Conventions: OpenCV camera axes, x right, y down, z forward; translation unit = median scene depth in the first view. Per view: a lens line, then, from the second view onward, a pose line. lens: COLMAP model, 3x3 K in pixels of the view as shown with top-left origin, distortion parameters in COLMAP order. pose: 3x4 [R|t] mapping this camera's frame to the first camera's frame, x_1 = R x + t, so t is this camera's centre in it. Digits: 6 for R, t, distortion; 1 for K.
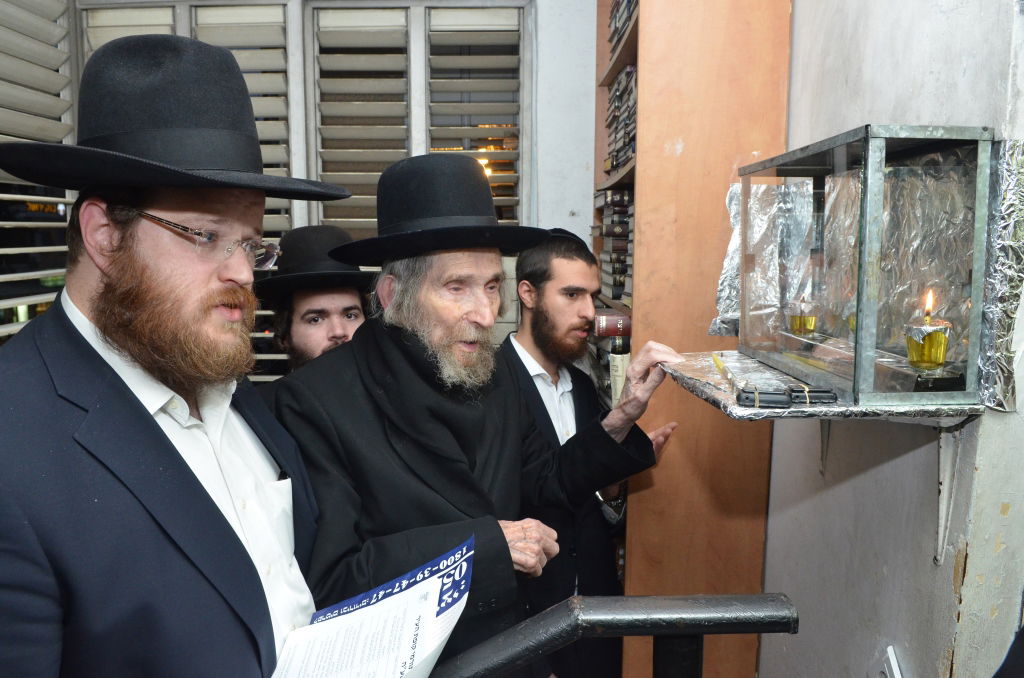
lens RADIAL K [[754.1, 0, 505.6], [0, 754.1, 343.6], [0, 0, 1]] dist [-0.026761, -0.031474]
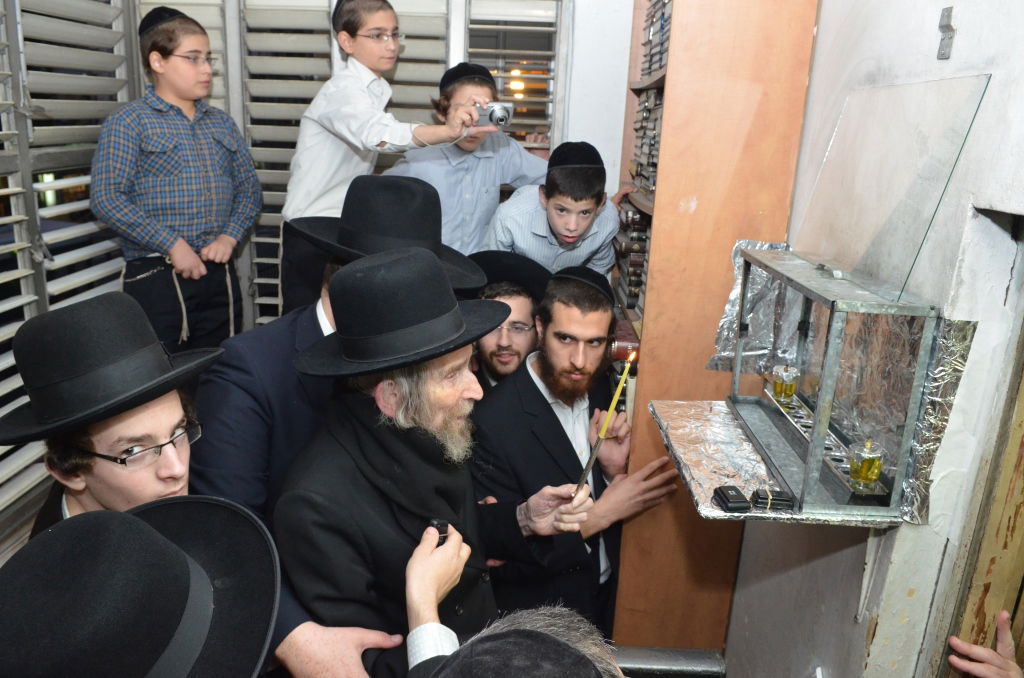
lens RADIAL K [[755.6, 0, 506.3], [0, 755.6, 344.4], [0, 0, 1]] dist [-0.033146, -0.029708]
pose [[0.998504, 0.049495, -0.023238, -0.009022], [-0.045539, 0.987999, 0.147593, -0.261257], [0.030265, -0.146314, 0.988775, -0.164210]]
